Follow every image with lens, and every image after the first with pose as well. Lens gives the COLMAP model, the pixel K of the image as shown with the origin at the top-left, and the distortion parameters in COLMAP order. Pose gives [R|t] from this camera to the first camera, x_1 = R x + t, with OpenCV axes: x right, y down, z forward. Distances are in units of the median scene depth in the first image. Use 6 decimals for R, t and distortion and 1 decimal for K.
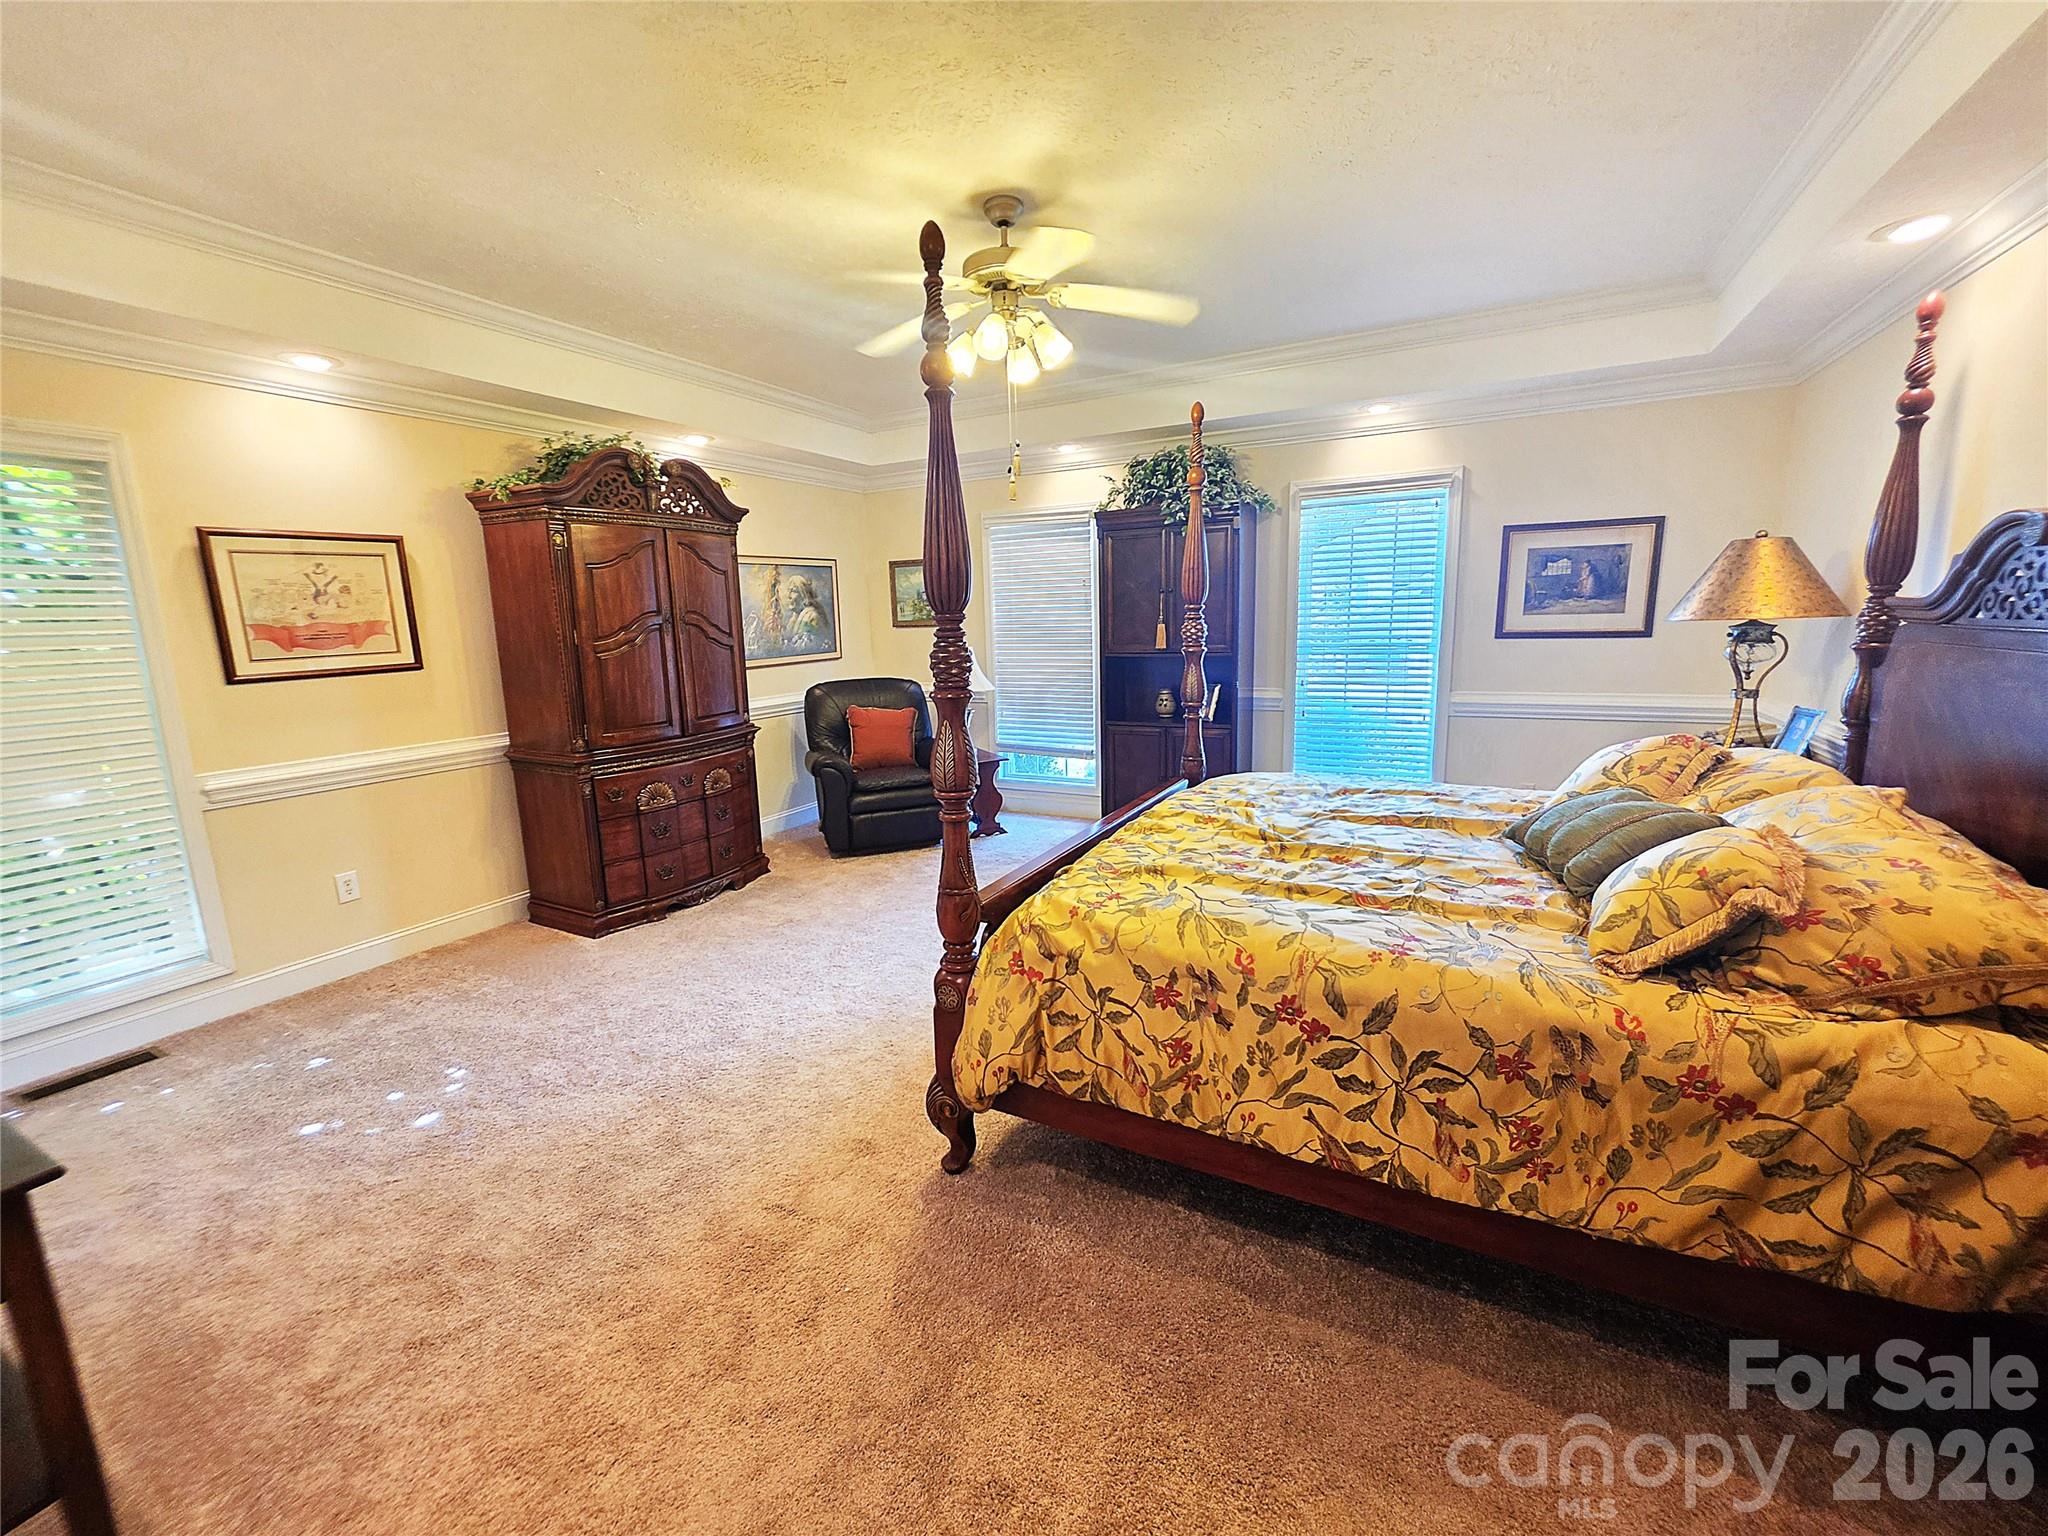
lens RADIAL K [[839.9, 0, 1024.0], [0, 839.9, 768.0], [0, 0, 1]] dist [-0.002893, -0.000073]
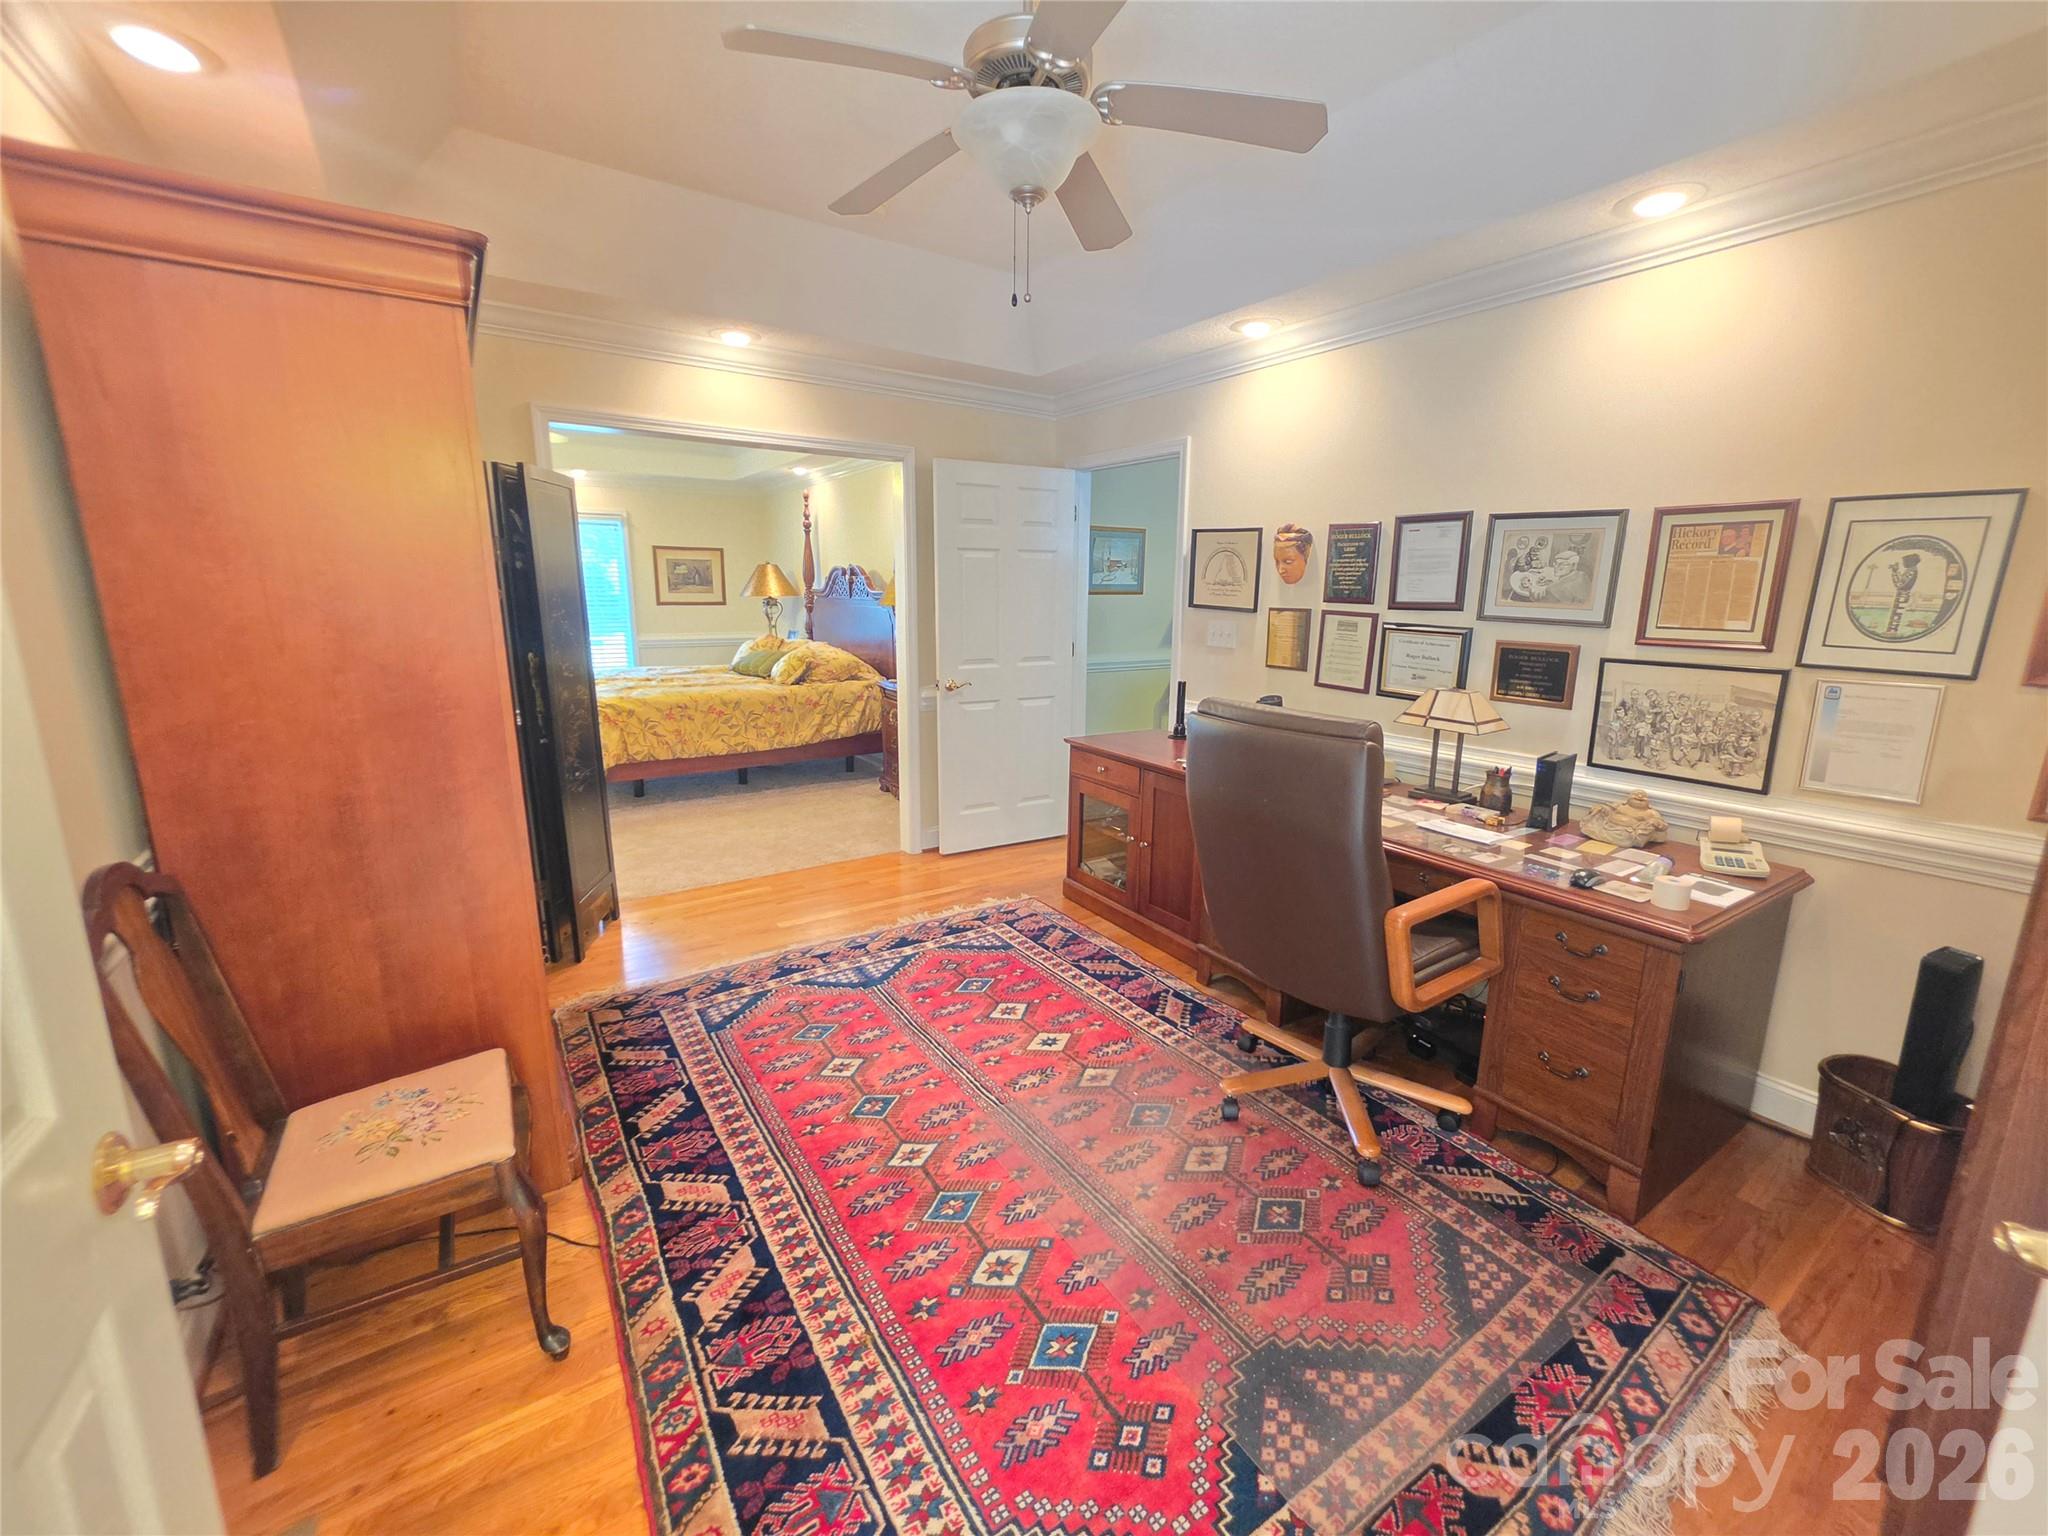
lens RADIAL K [[839.9, 0, 1024.0], [0, 839.9, 768.0], [0, 0, 1]] dist [-0.002893, -0.000073]
pose [[0.473367, -0.151021, 0.867823, -1.886430], [0.135142, 0.985981, 0.097867, 0.340307], [-0.870437, 0.070952, 0.487140, -1.559525]]
